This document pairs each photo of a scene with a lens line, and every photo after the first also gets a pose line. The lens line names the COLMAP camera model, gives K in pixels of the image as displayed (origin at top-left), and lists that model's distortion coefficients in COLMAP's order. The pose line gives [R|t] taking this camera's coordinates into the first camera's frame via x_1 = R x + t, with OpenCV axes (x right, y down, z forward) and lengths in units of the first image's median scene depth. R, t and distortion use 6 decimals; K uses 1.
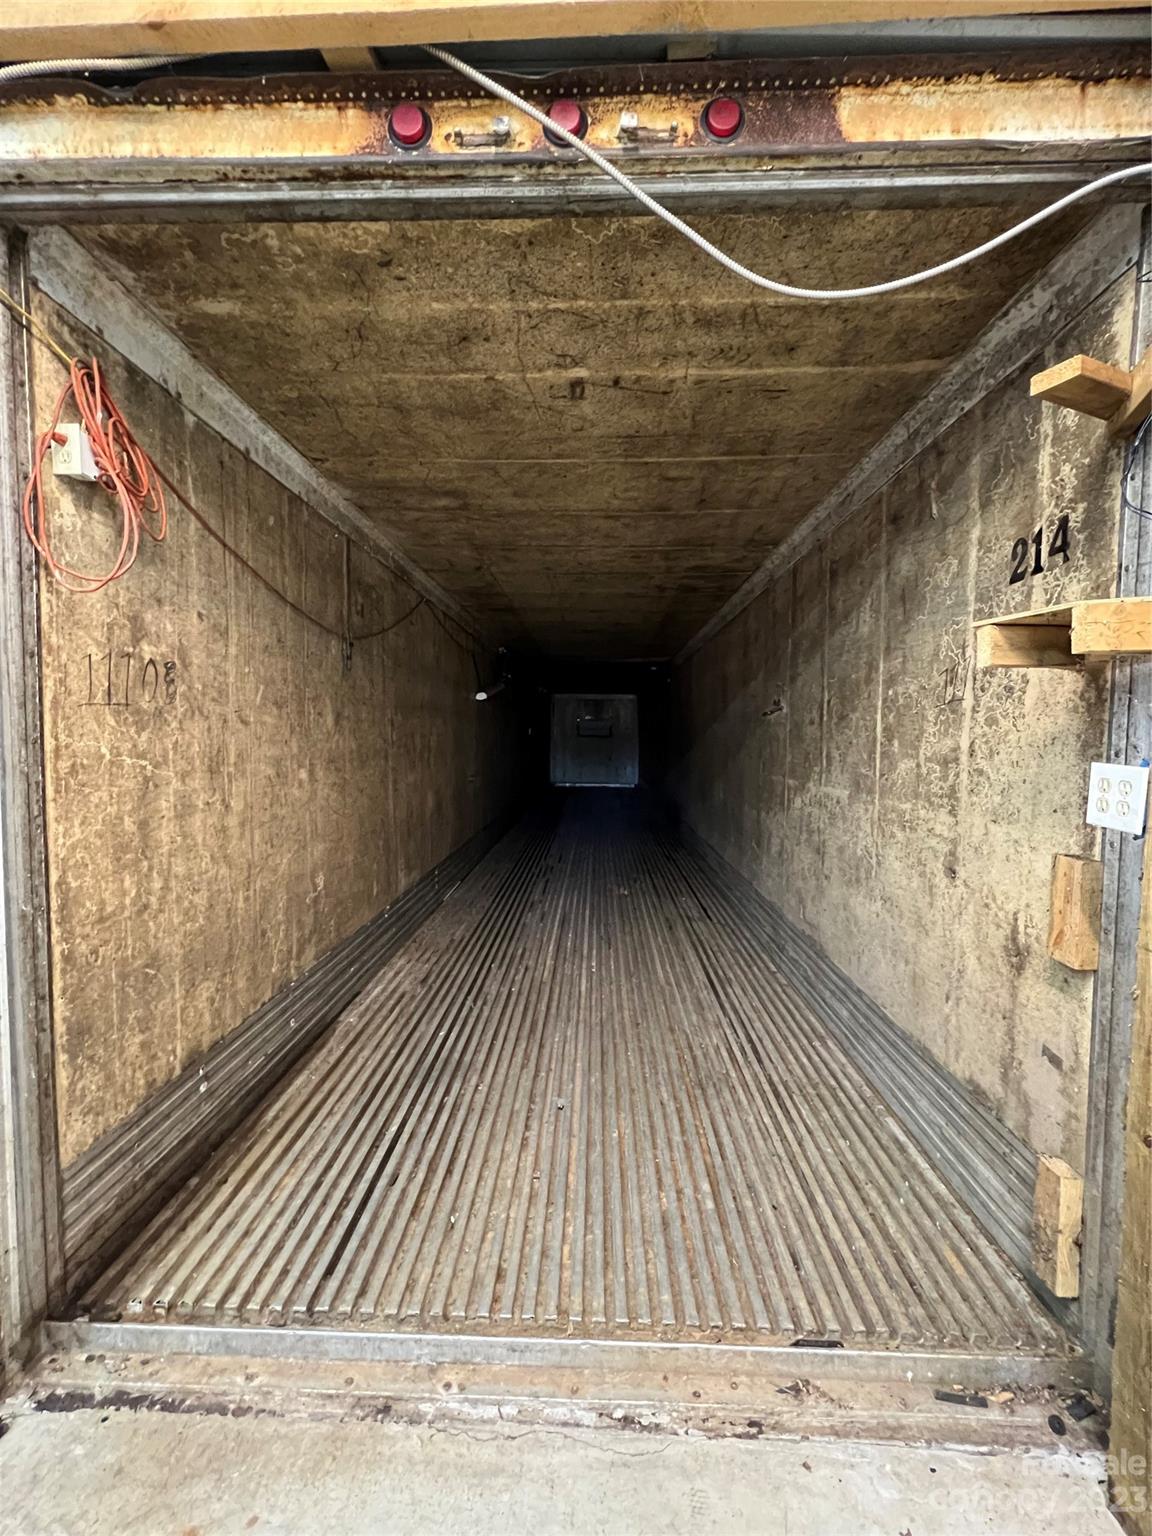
lens RADIAL K [[614.5, 0, 576.0], [0, 614.5, 768.0], [0, 0, 1]] dist [-0.001215, 0.000323]
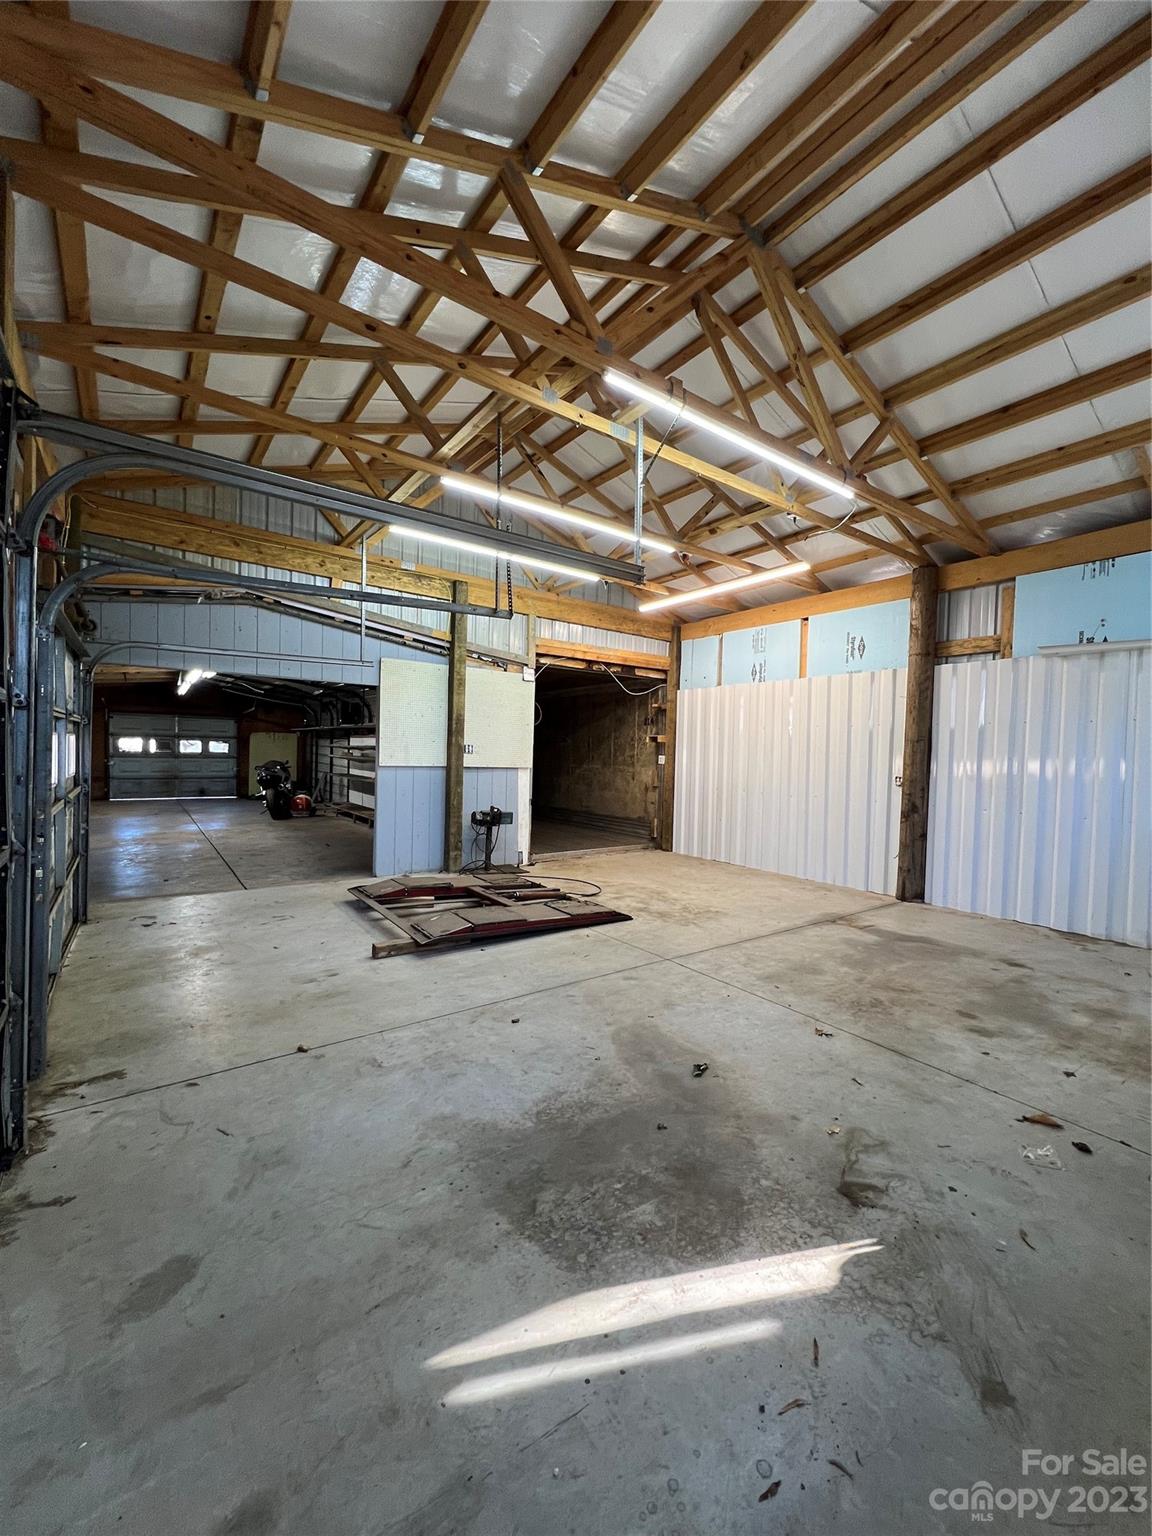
lens RADIAL K [[614.5, 0, 576.0], [0, 614.5, 768.0], [0, 0, 1]] dist [-0.001215, 0.000323]
pose [[0.786422, -0.001891, 0.617687, -3.307148], [0.012589, 0.999837, -0.012967, 0.161940], [-0.617561, 0.017973, 0.786317, -3.082343]]
